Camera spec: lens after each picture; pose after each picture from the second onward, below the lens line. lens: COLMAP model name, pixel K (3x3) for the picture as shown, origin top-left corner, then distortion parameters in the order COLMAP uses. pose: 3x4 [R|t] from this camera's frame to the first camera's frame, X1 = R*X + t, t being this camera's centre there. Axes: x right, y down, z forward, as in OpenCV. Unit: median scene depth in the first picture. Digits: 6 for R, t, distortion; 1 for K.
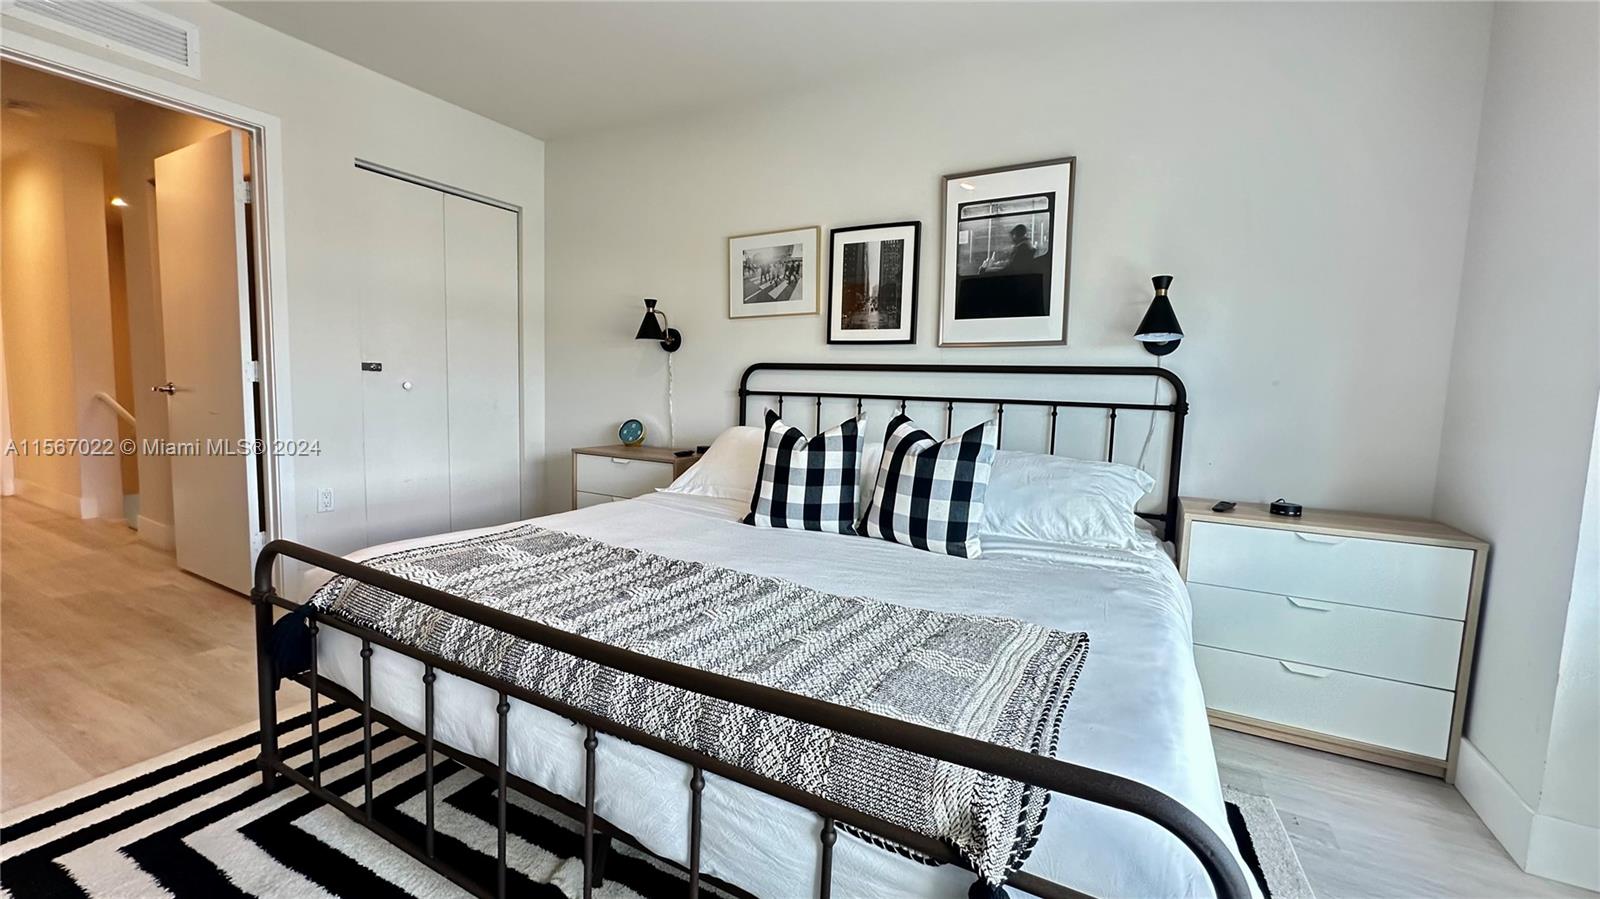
lens RADIAL K [[639.5, 0, 798.6], [0, 639.5, 446.3], [0, 0, 1]] dist [-0.001839, 0.000467]
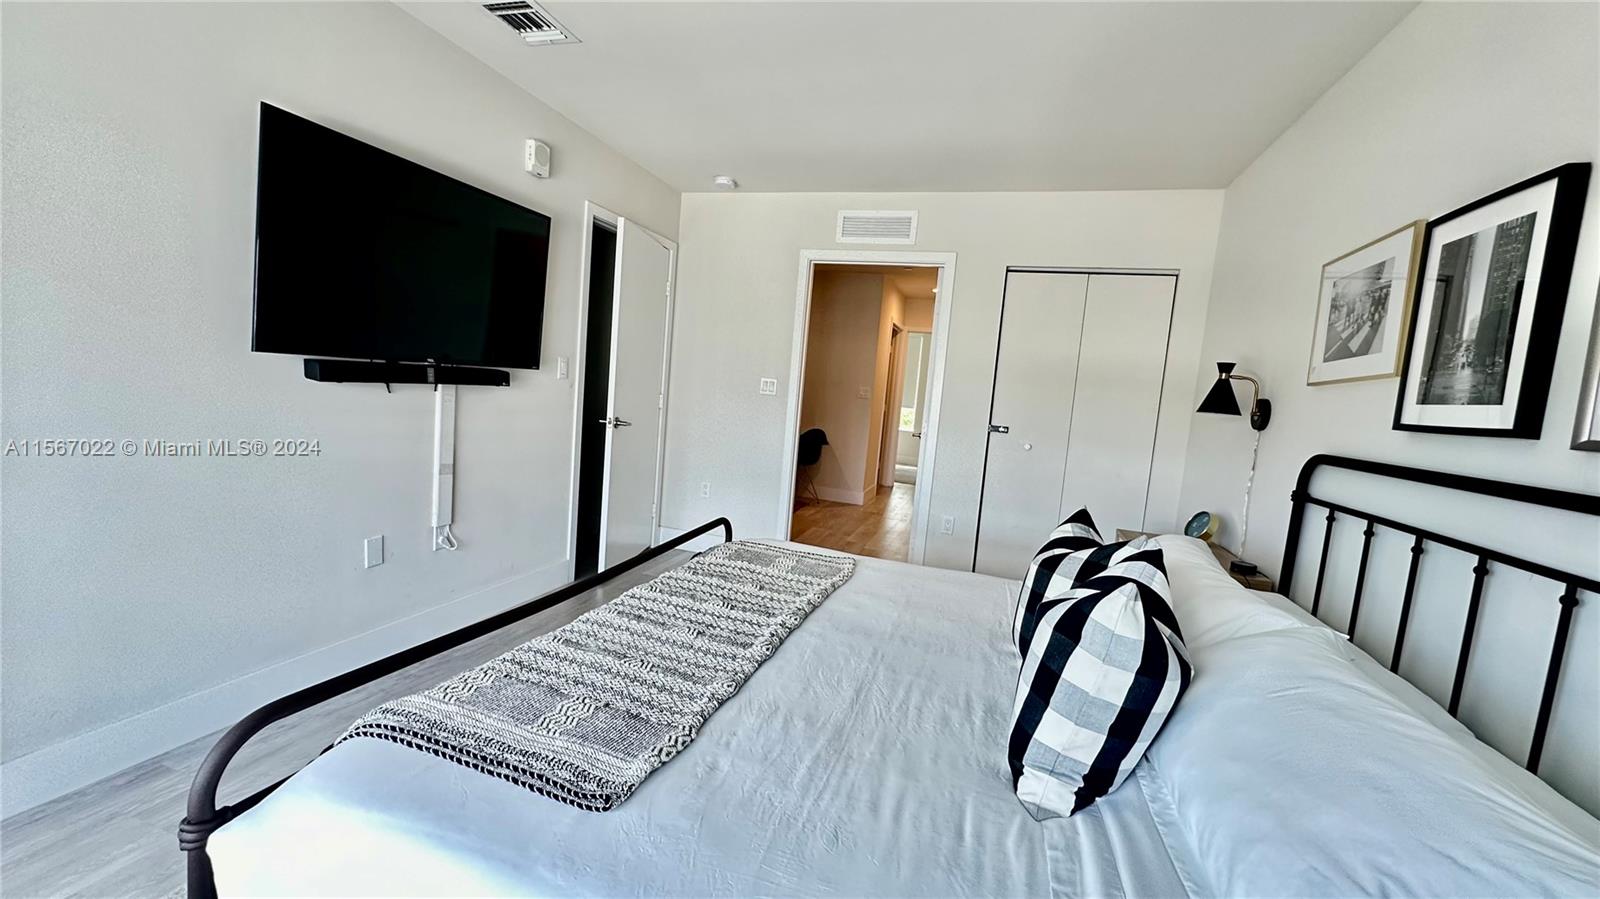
lens RADIAL K [[639.5, 0, 798.6], [0, 639.5, 446.3], [0, 0, 1]] dist [-0.001839, 0.000467]
pose [[0.191866, 0.076635, -0.978424, 0.648797], [-0.169965, 0.984477, 0.043779, -0.110523], [0.966592, 0.157898, 0.201913, 0.526682]]
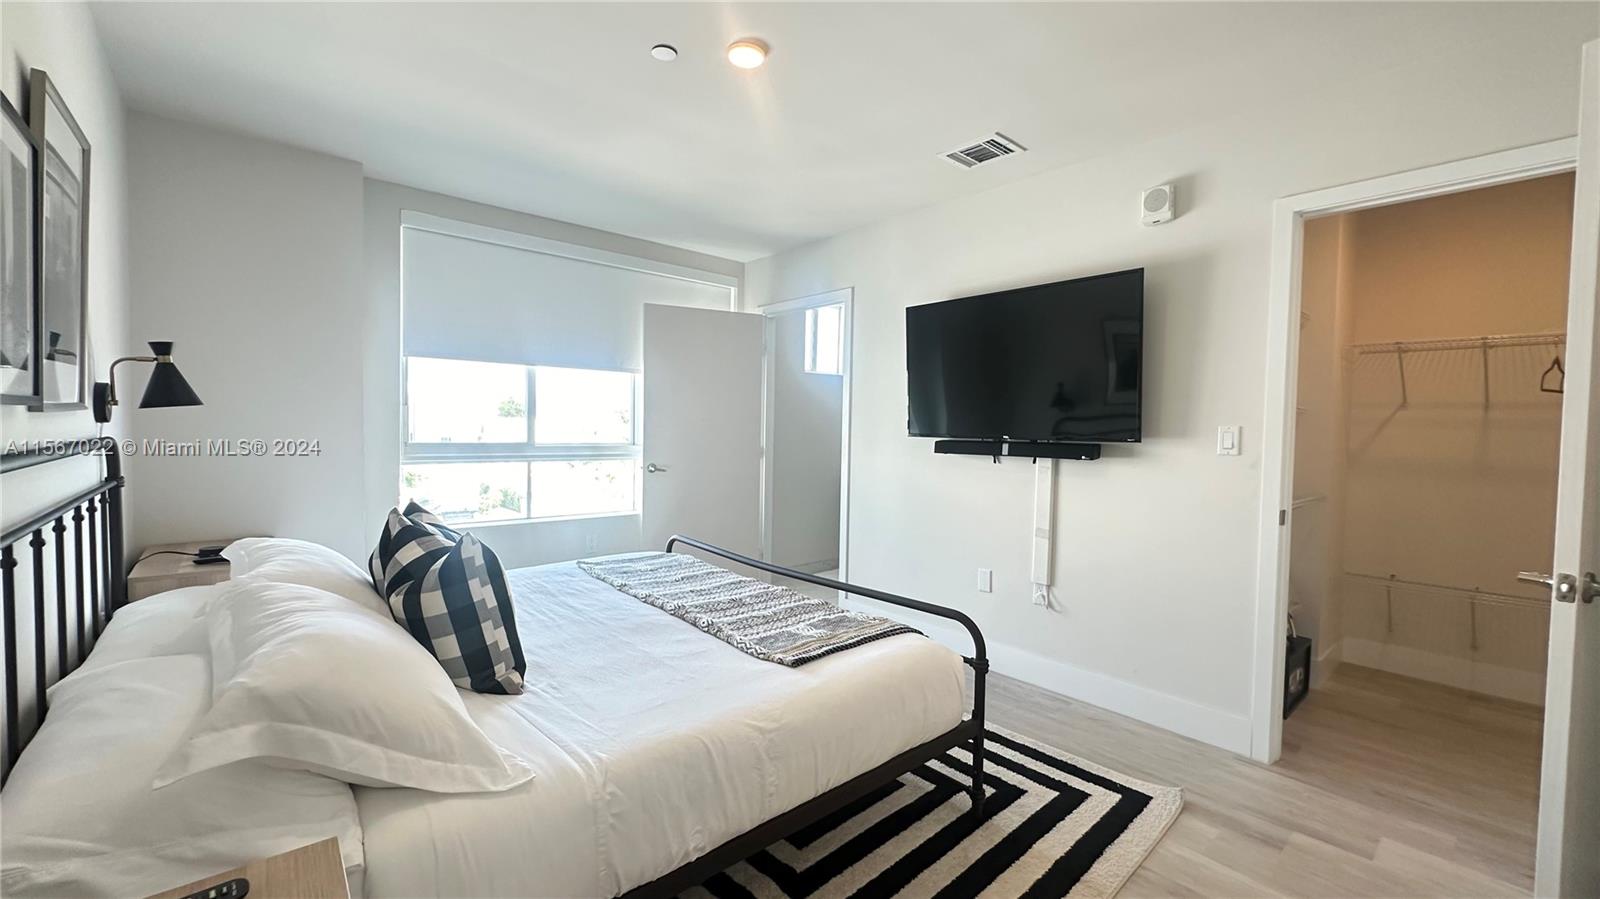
lens RADIAL K [[637.3, 0, 798.4], [0, 637.3, 448.3], [0, 0, 1]] dist [-0.003015, -0.000642]
pose [[-0.937610, -0.062130, 0.342093, -0.610356], [-0.018070, 0.991282, 0.130509, -0.246983], [-0.347219, 0.116185, -0.930559, 1.543579]]
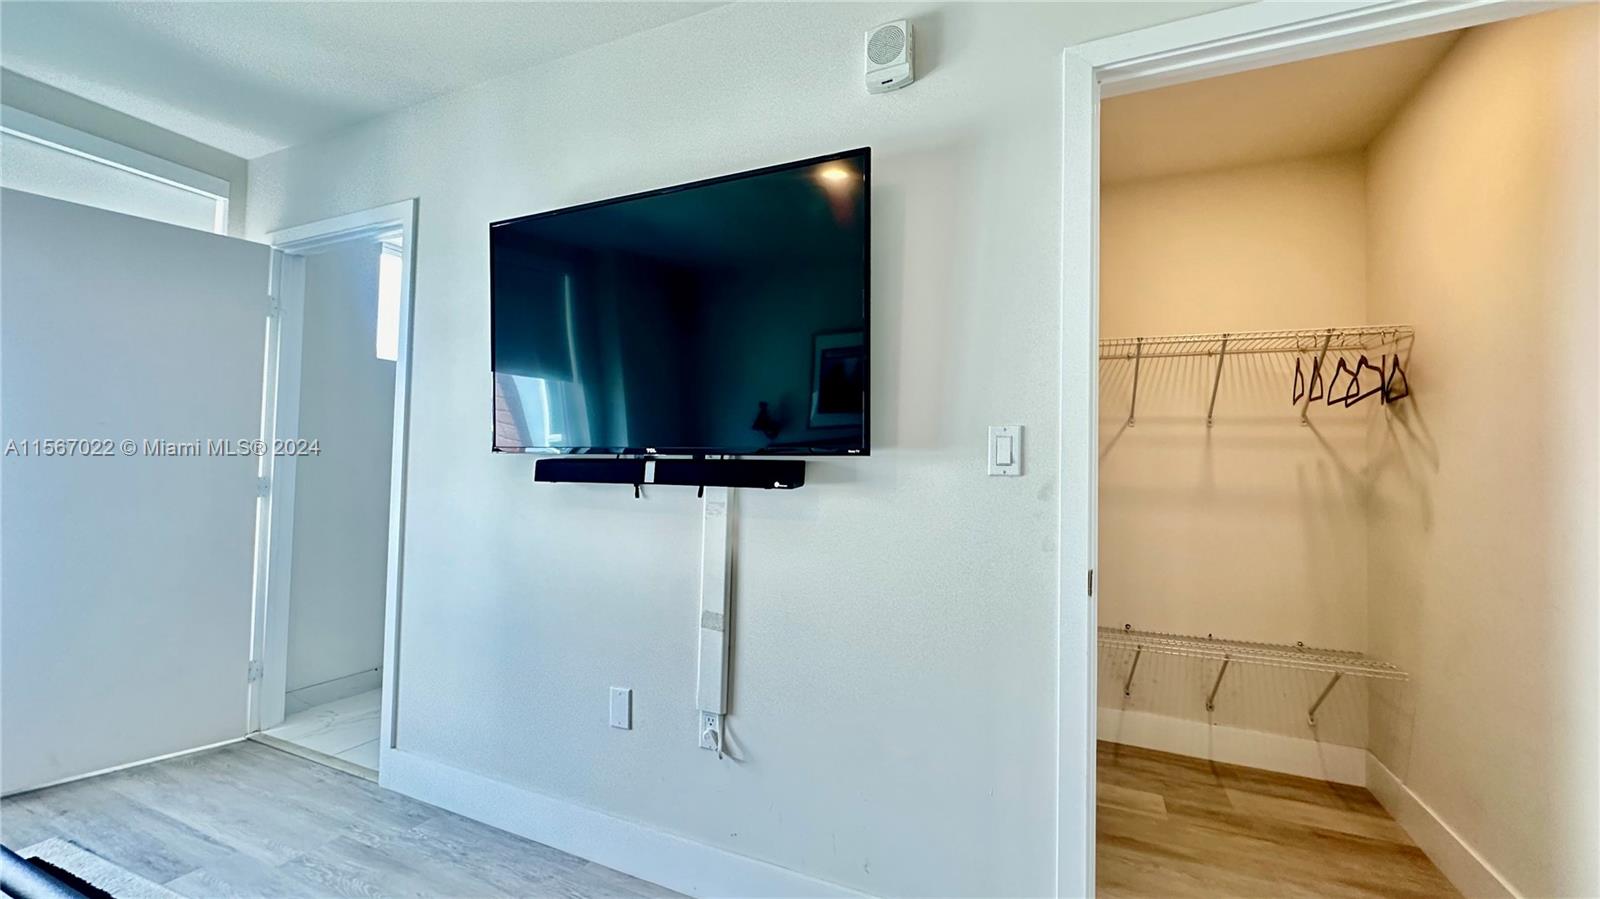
lens RADIAL K [[637.3, 0, 798.4], [0, 637.3, 448.3], [0, 0, 1]] dist [-0.003015, -0.000642]
pose [[-0.995395, -0.057533, -0.076669, -0.675571], [-0.061924, 0.996498, 0.056184, -0.156198], [0.073168, 0.060673, -0.995472, 0.883856]]
